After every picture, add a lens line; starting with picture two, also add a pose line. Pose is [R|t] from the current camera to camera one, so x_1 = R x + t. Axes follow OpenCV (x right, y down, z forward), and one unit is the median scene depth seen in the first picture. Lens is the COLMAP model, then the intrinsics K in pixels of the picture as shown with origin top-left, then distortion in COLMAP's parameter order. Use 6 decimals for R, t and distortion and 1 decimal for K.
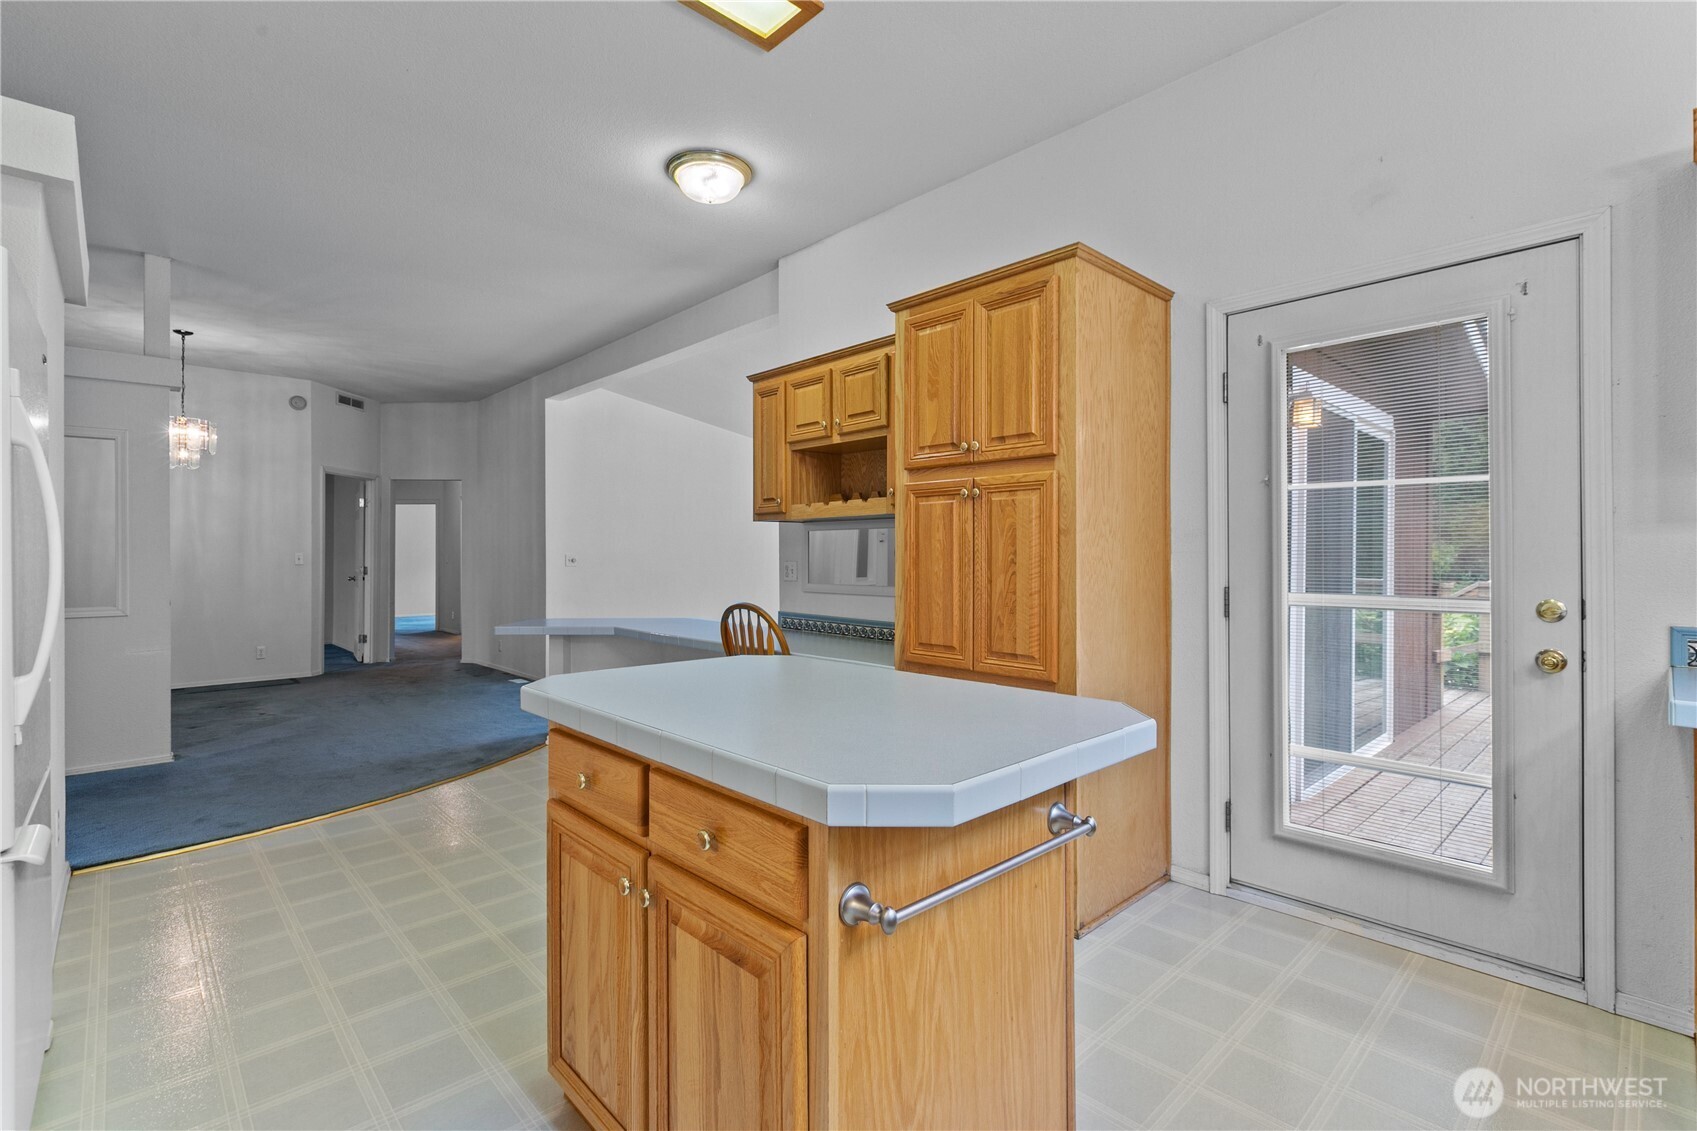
lens RADIAL K [[768.0, 0, 832.6], [0, 768.0, 555.8], [0, 0, 1]] dist [0.001950, -0.000534]
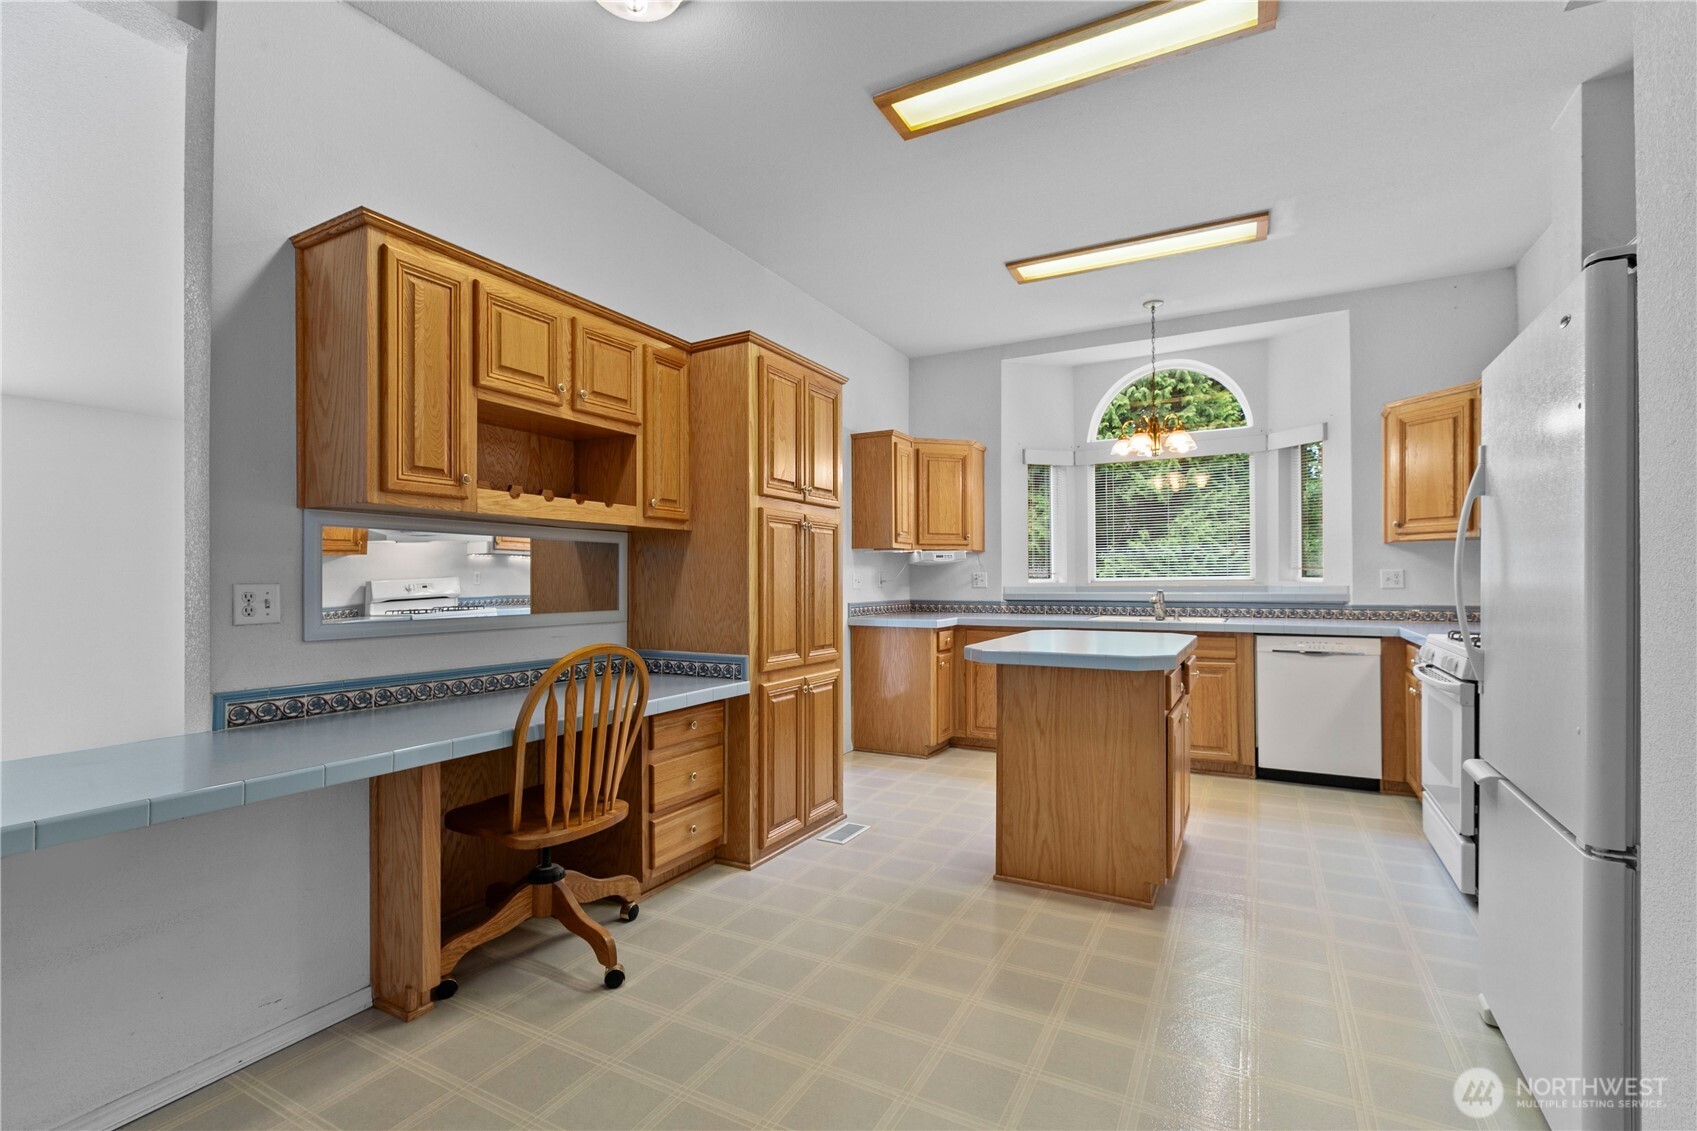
lens RADIAL K [[768.0, 0, 852.1], [0, 768.0, 573.3], [0, 0, 1]] dist [0.001950, -0.000534]
pose [[-0.319671, 0.004209, 0.947519, -0.779072], [-0.003101, 0.999980, -0.005488, 0.002858], [-0.947524, -0.004693, -0.319651, 0.986220]]
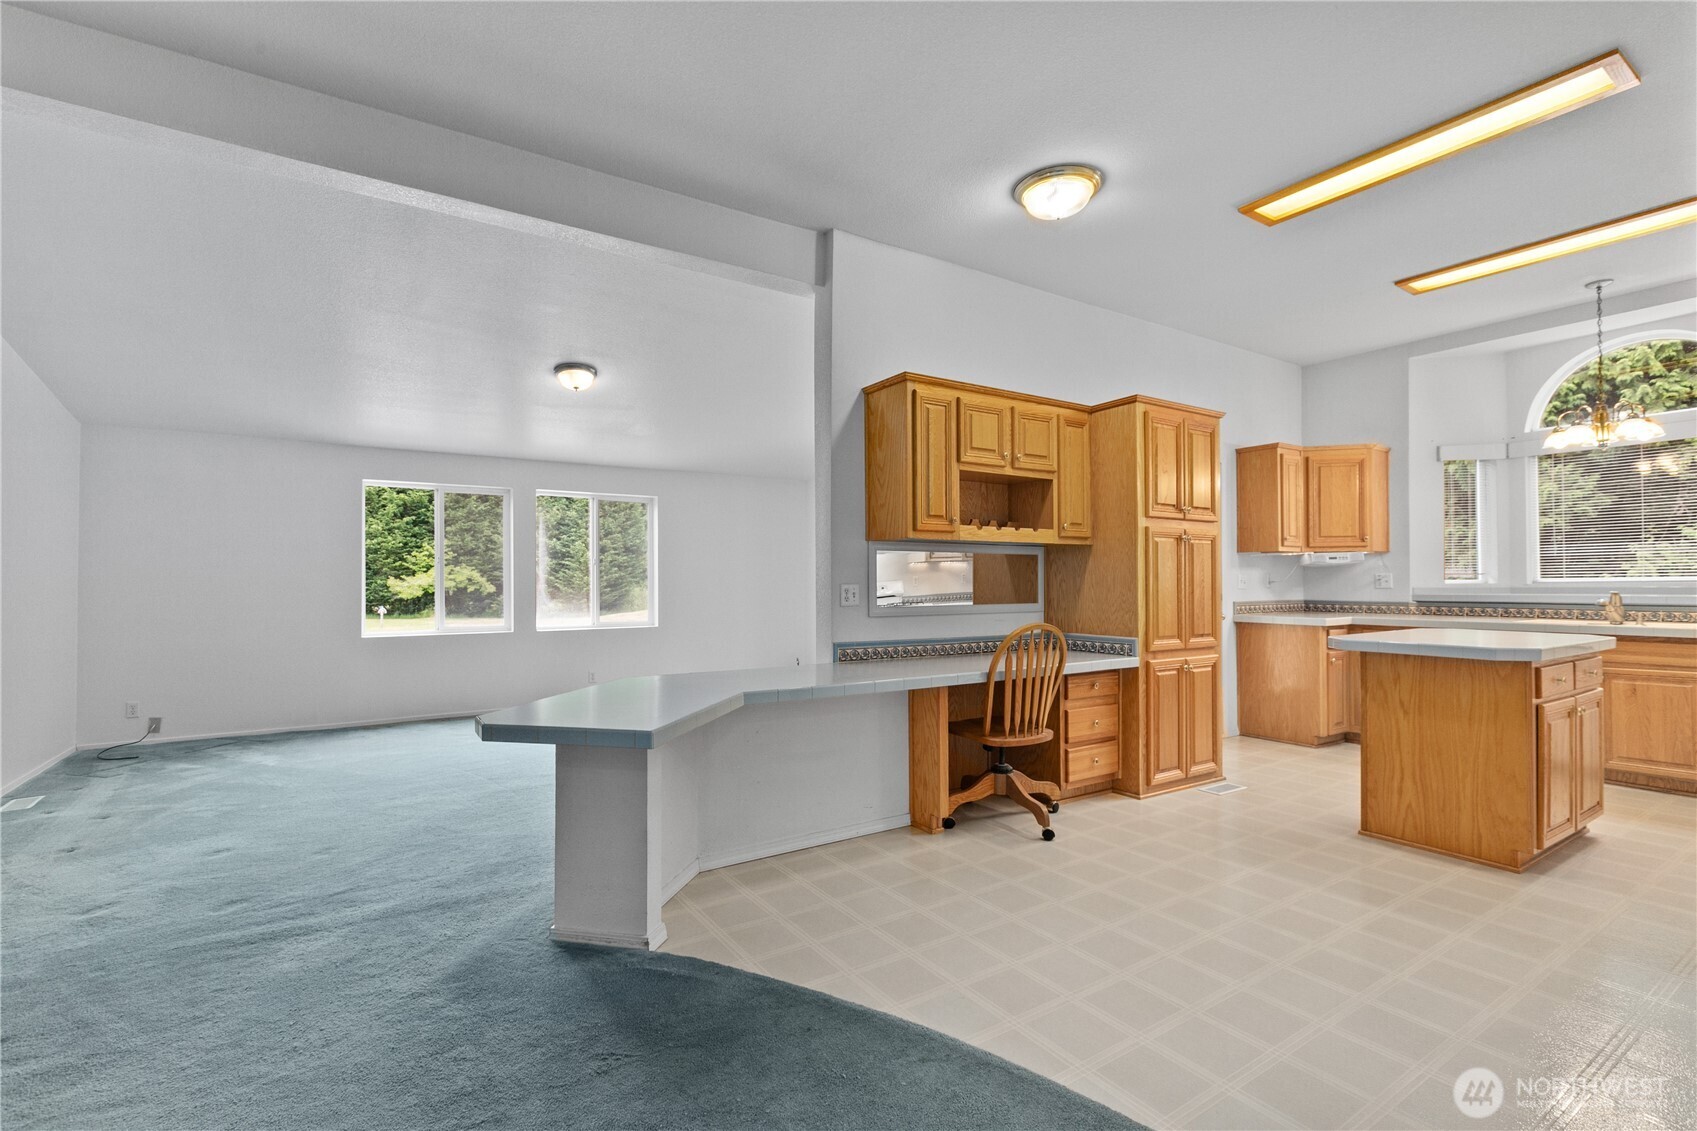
lens RADIAL K [[768.0, 0, 842.7], [0, 768.0, 574.4], [0, 0, 1]] dist [0.001950, -0.000534]
pose [[0.174920, 0.003385, 0.984577, -1.127321], [-0.000151, 0.999994, -0.003411, -0.000456], [-0.984583, 0.000448, 0.174919, 1.052866]]
